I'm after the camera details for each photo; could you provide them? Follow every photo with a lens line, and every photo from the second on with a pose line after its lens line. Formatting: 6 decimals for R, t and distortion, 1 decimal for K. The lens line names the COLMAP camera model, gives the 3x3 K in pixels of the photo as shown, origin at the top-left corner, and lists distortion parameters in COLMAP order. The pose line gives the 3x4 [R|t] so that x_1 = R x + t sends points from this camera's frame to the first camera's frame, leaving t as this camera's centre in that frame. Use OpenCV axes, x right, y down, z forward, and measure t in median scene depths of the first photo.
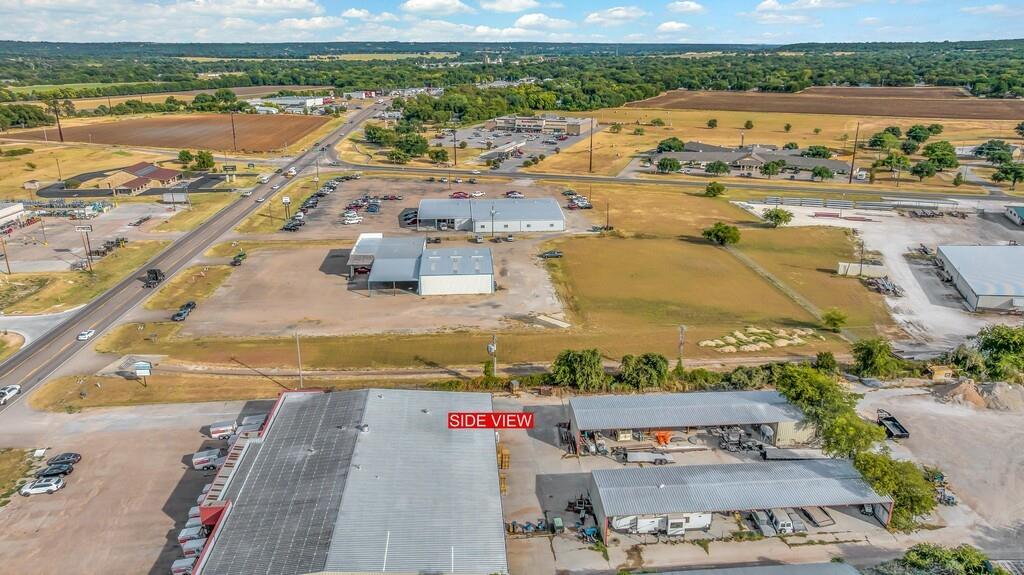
lens RADIAL K [[720.1, 0, 514.5], [0, 720.1, 284.8], [0, 0, 1]] dist [-0.015300, 0.001007]
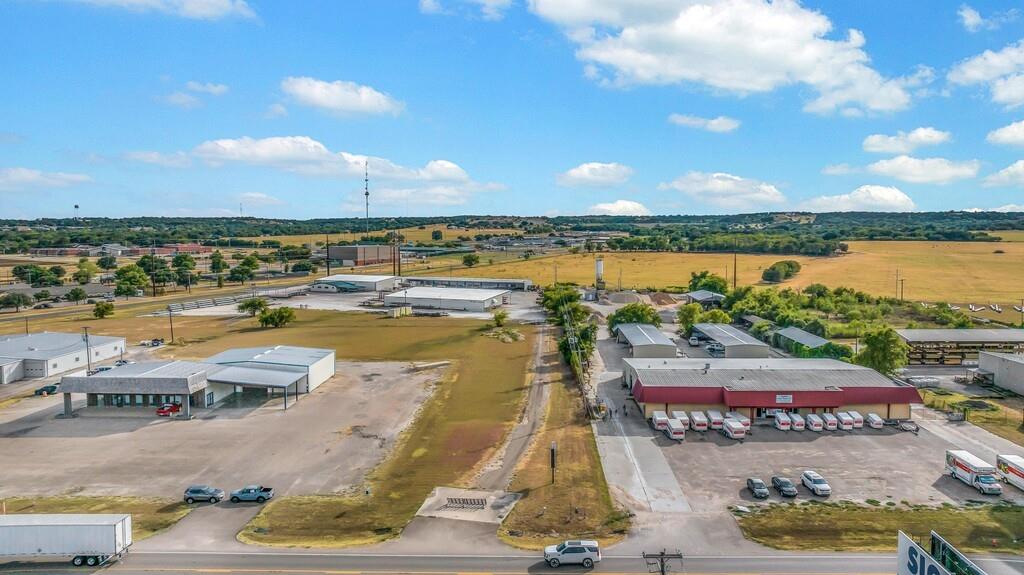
lens RADIAL K [[720.1, 0, 514.5], [0, 720.1, 284.8], [0, 0, 1]] dist [-0.015300, 0.001007]
pose [[0.109451, -0.079339, 0.990821, -0.949958], [0.319974, 0.946563, 0.040449, -0.061594], [-0.941083, 0.312609, 0.128988, 0.710609]]
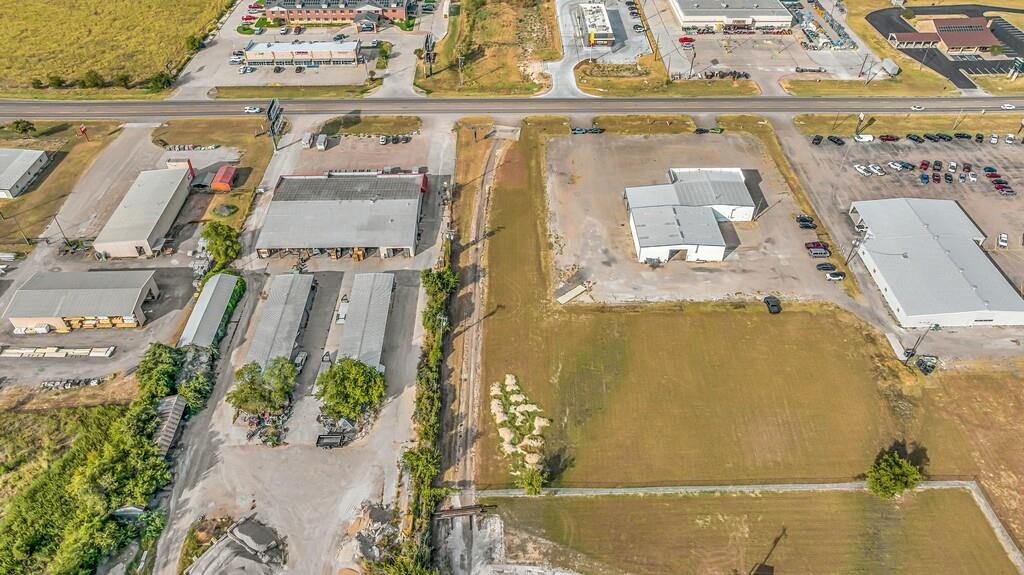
lens RADIAL K [[713.7, 0, 512.0], [0, 713.7, 287.5], [0, 0, 1]] dist [0.000294, -0.044874]
pose [[-0.058071, 0.664310, -0.745198, 0.905687], [-0.317269, 0.695478, 0.644710, -0.665763], [0.946556, 0.273867, 0.170378, 0.701022]]
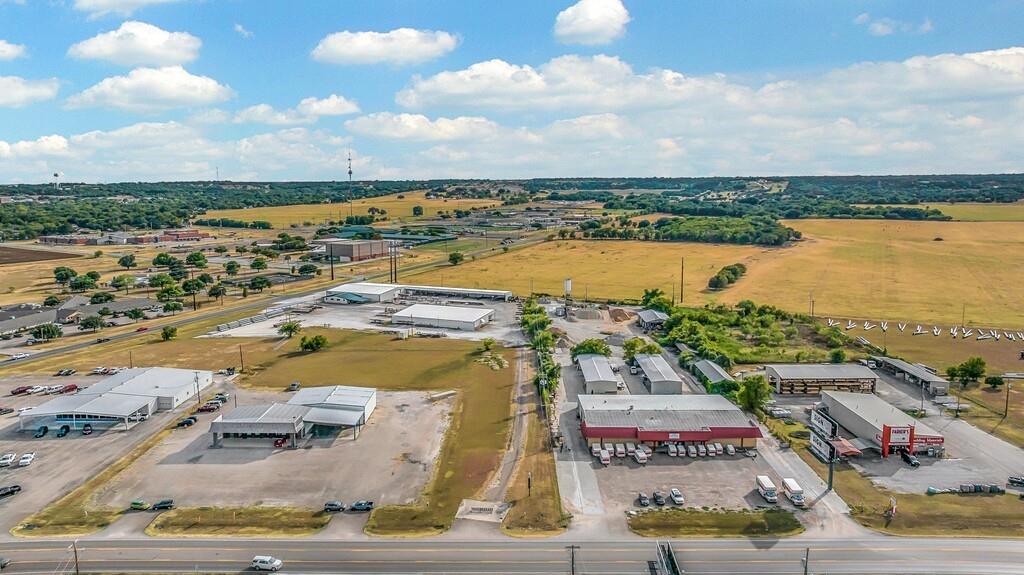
lens RADIAL K [[729.3, 0, 498.9], [0, 729.3, 287.2], [0, 0, 1]] dist [-0.008176, -0.000616]
pose [[0.097865, -0.143780, 0.984759, -1.345677], [0.322458, 0.940708, 0.105303, -0.268922], [-0.941511, 0.307238, 0.138425, 0.616997]]
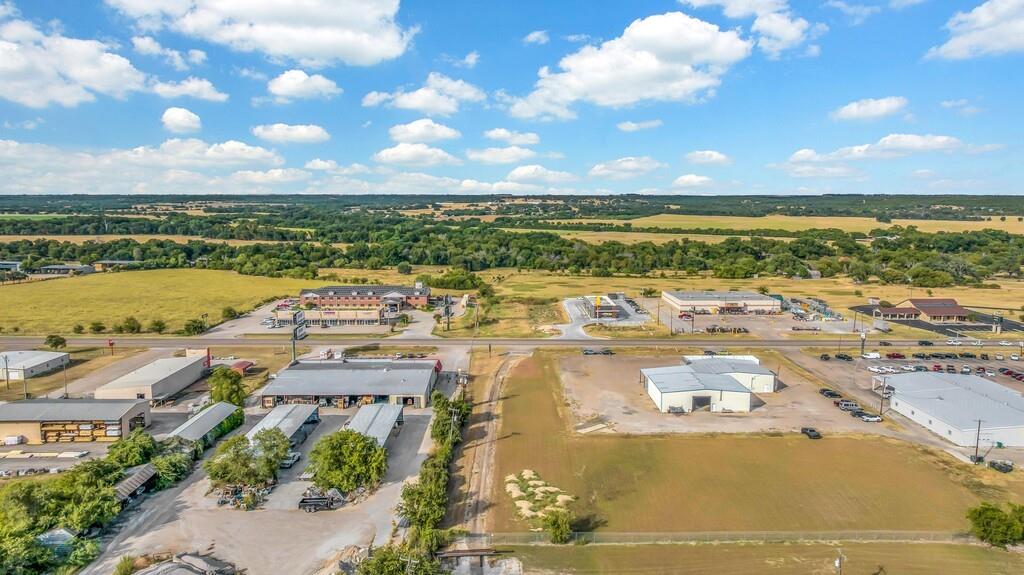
lens RADIAL K [[720.1, 0, 514.5], [0, 720.1, 284.8], [0, 0, 1]] dist [-0.015300, 0.001007]
pose [[-0.065061, 0.122155, -0.990376, 1.095878], [-0.318463, 0.938039, 0.136620, -0.259876], [0.945700, 0.324287, -0.022128, 0.834539]]
